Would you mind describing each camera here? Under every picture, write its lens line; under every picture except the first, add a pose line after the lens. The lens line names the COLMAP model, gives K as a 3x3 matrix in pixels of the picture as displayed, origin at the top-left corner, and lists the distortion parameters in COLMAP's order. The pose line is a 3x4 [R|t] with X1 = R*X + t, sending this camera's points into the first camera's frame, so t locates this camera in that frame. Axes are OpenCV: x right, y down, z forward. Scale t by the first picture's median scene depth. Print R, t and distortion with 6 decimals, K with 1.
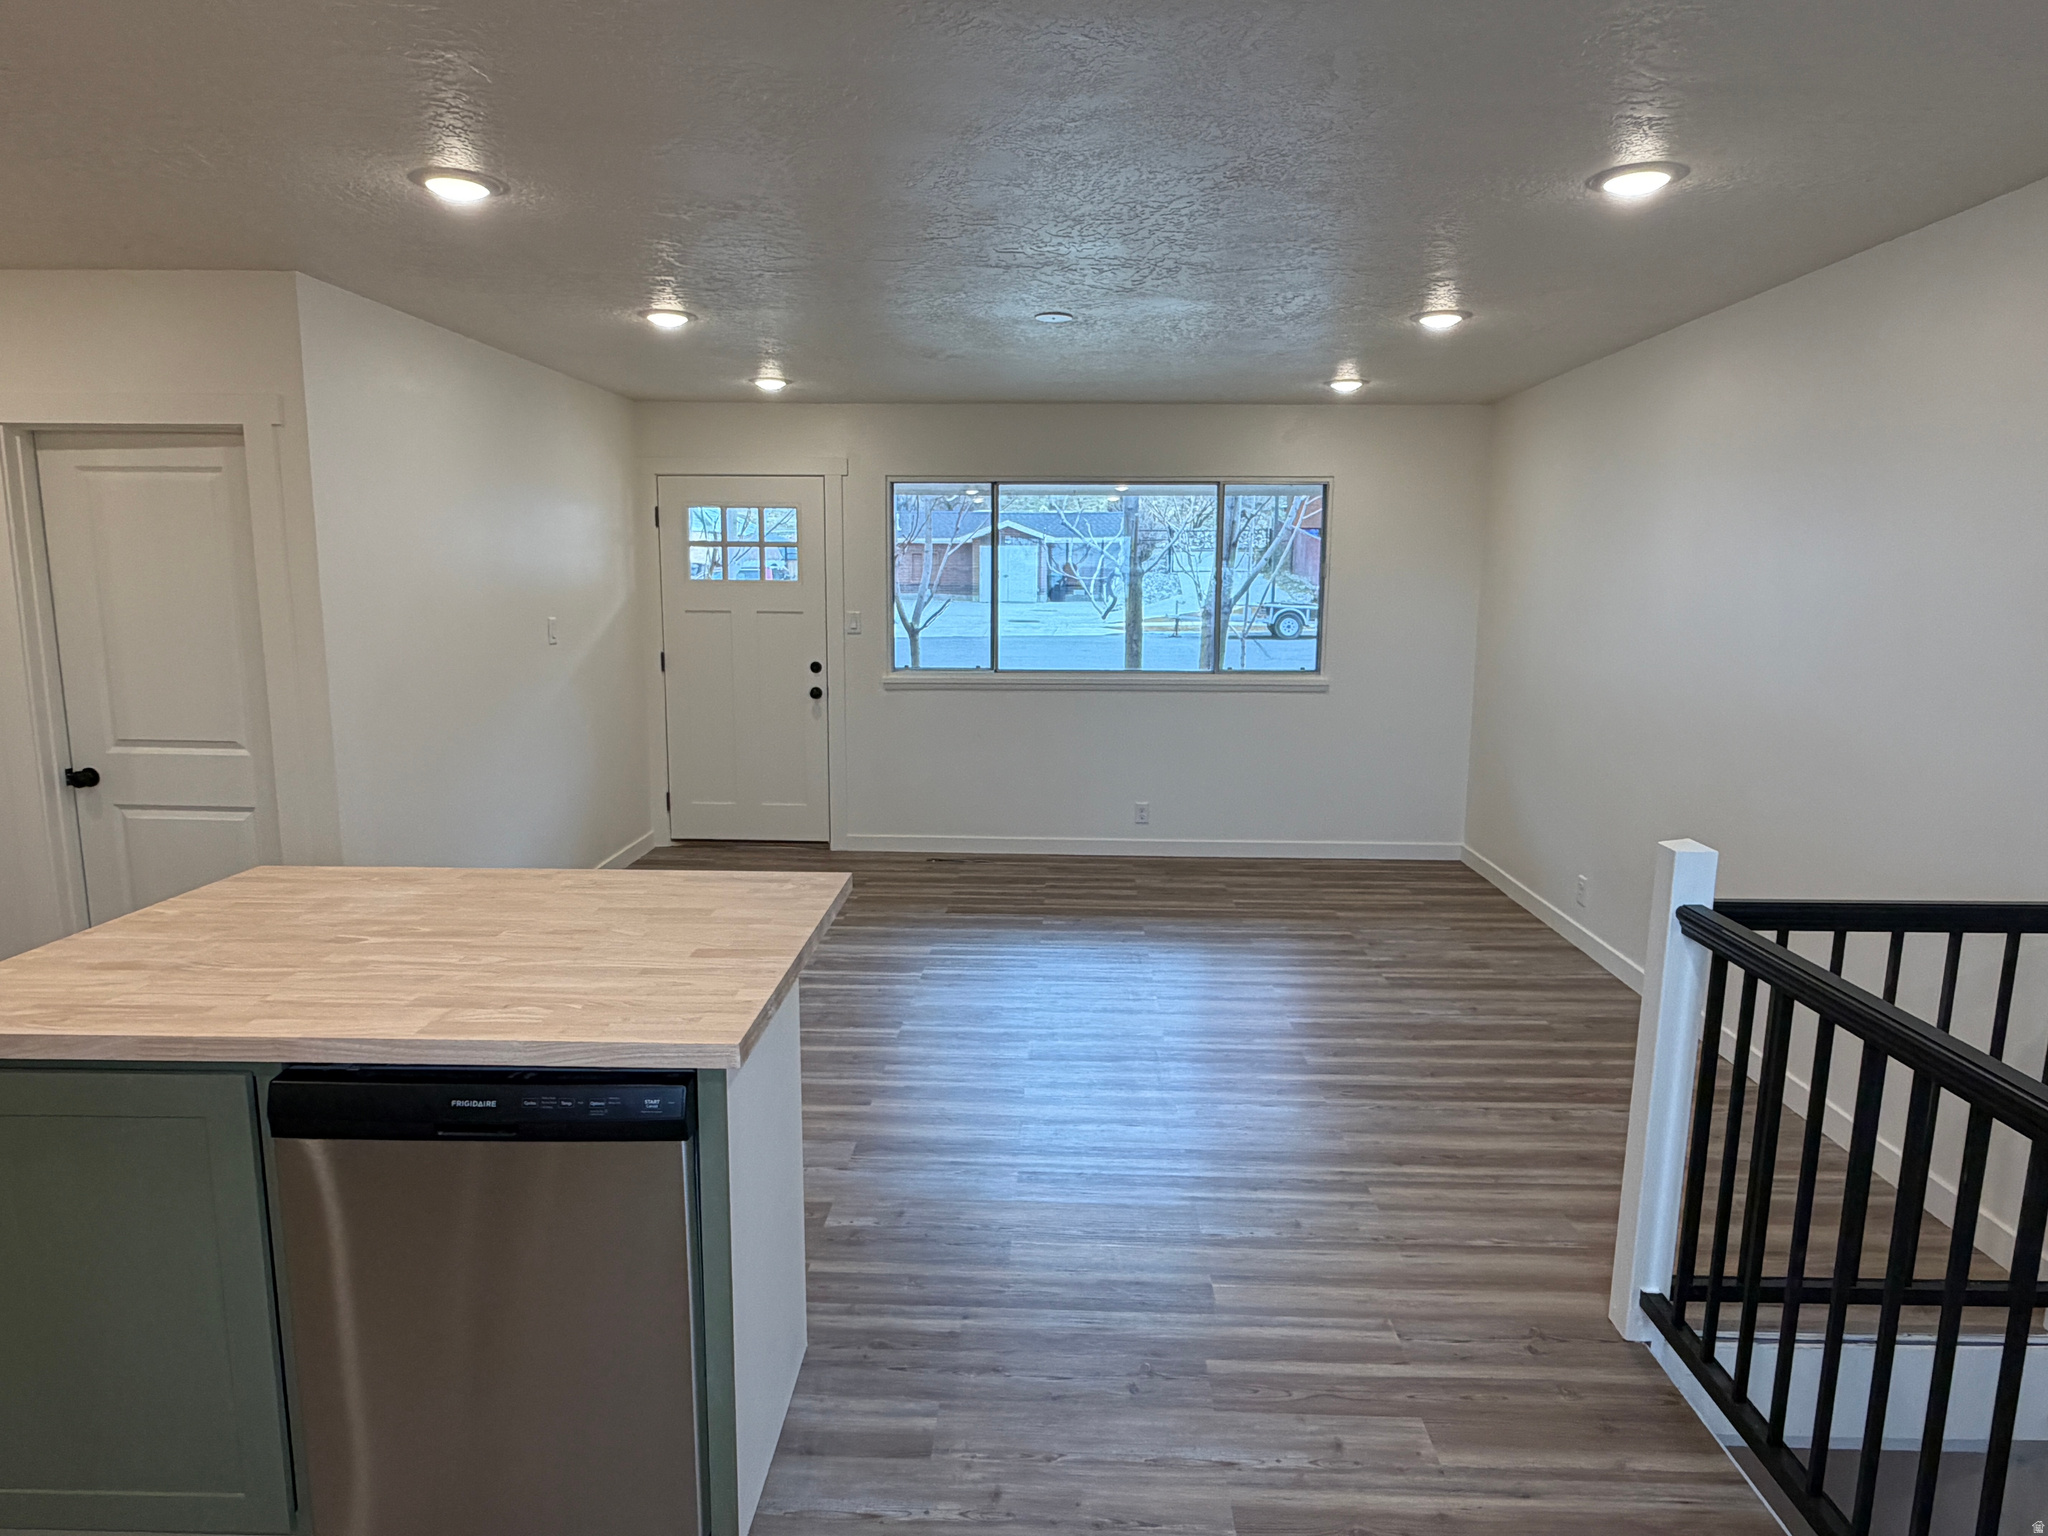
lens RADIAL K [[1204.9, 0, 1020.6], [0, 1204.9, 766.7], [0, 0, 1]] dist [0.001508, -0.000610]
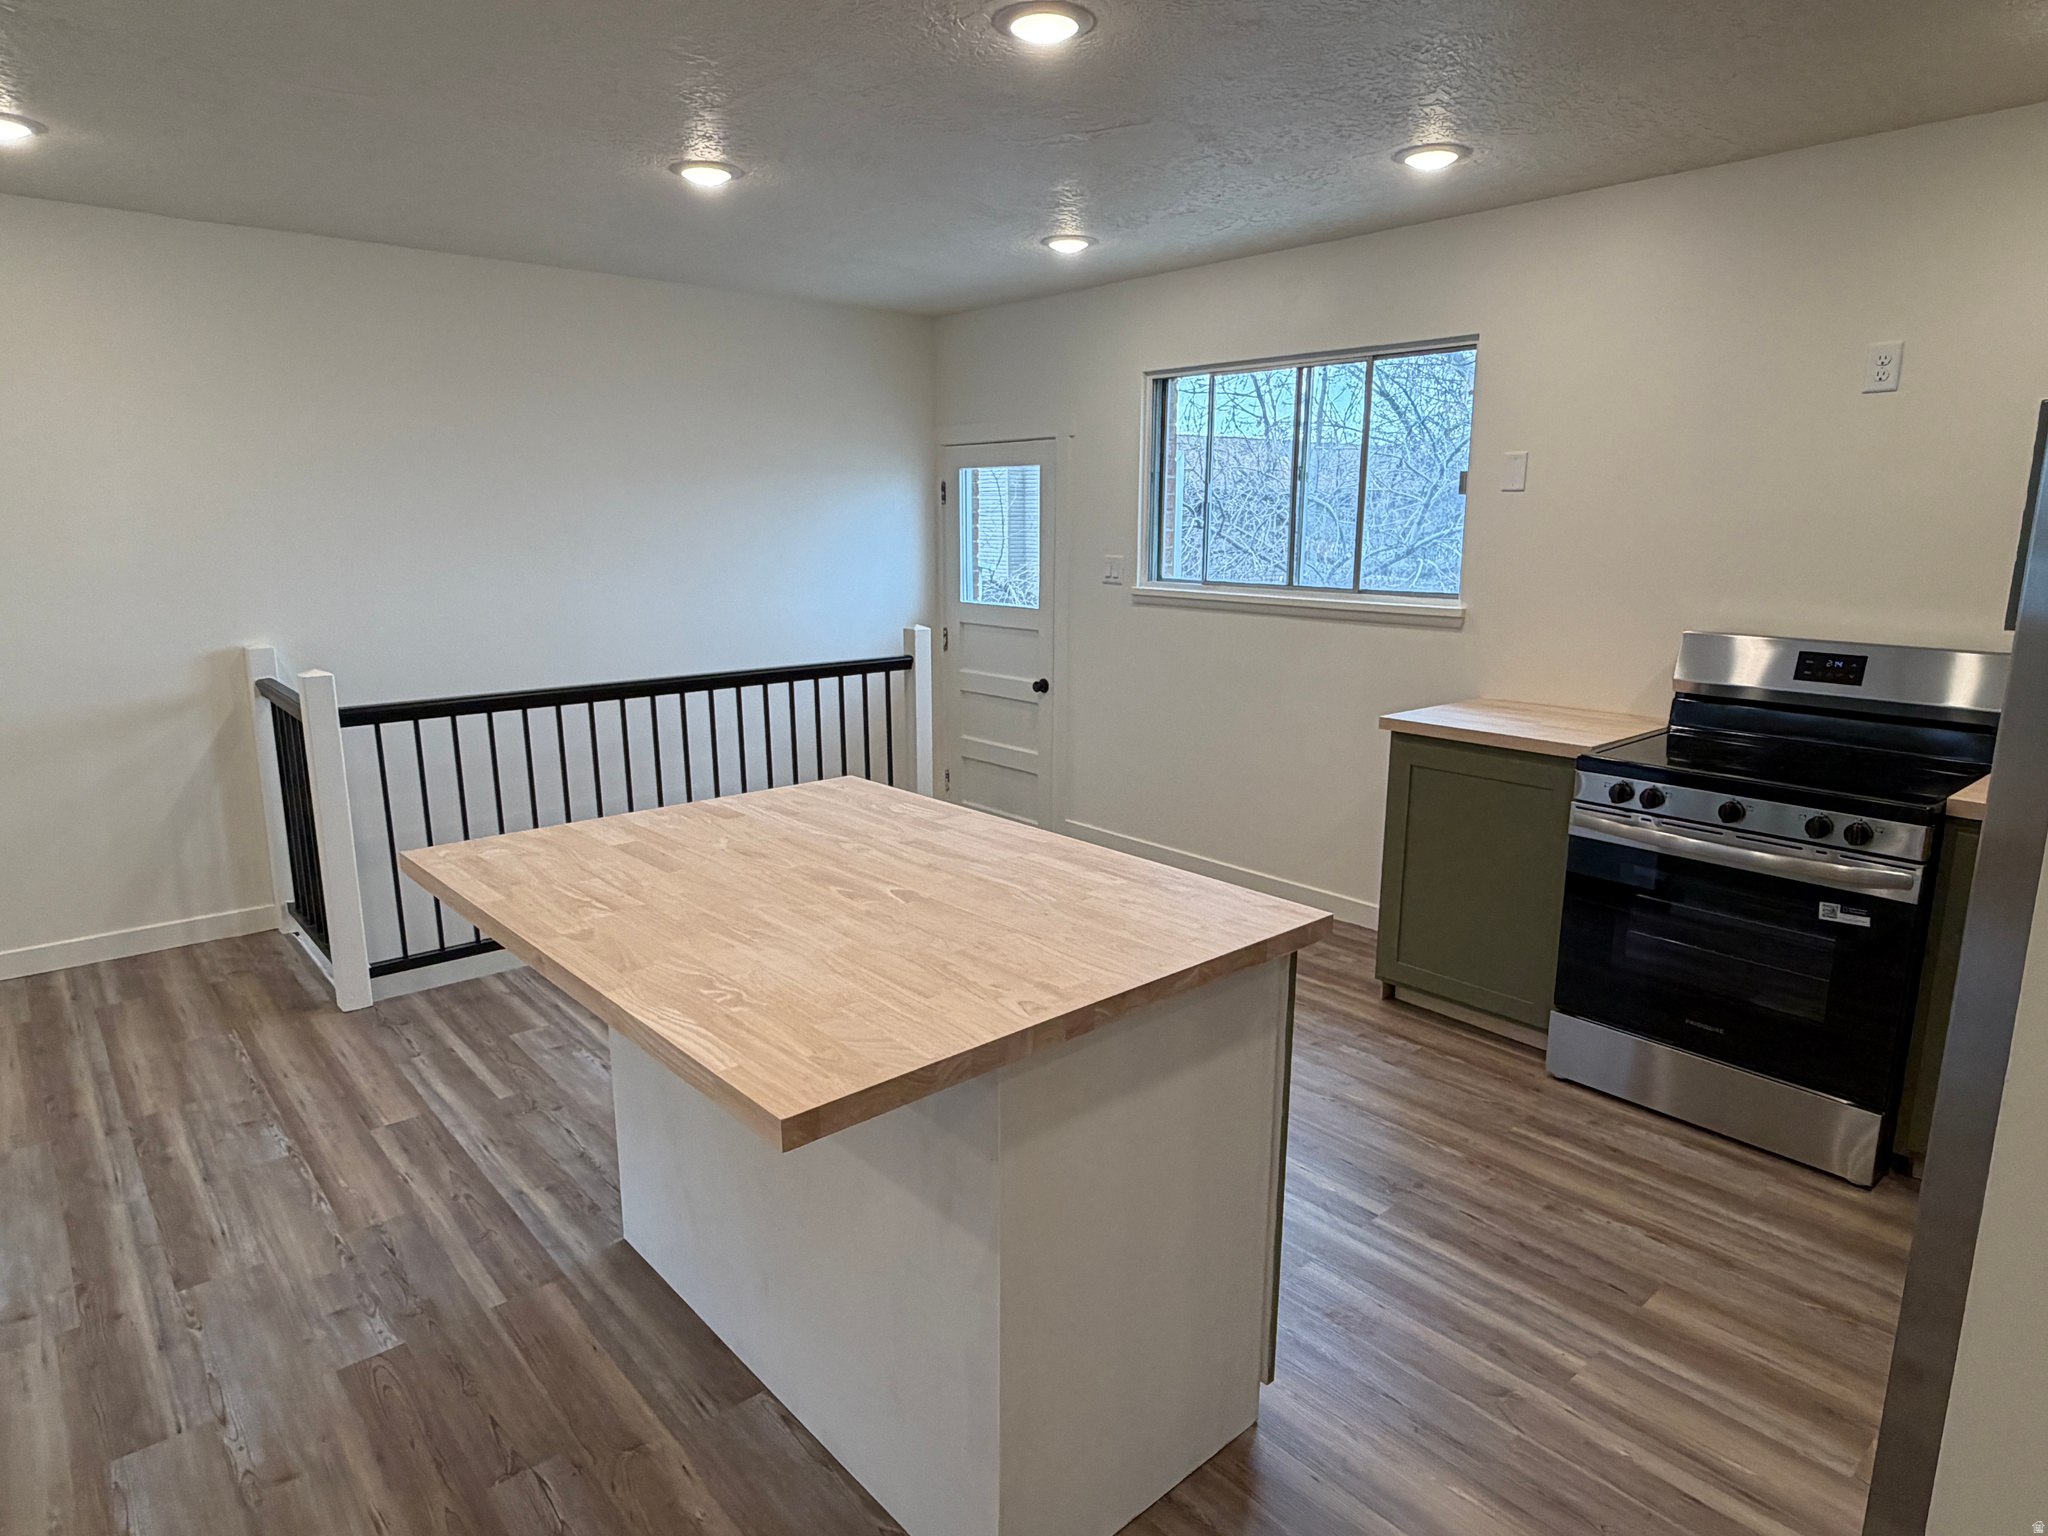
lens RADIAL K [[1204.9, 0, 1019.1], [0, 1204.9, 770.4], [0, 0, 1]] dist [0.001508, -0.000610]
pose [[-0.684610, -0.160639, 0.710989, -0.986601], [0.108352, 0.942149, 0.317198, -0.176079], [-0.720812, 0.294194, -0.627599, 1.170805]]
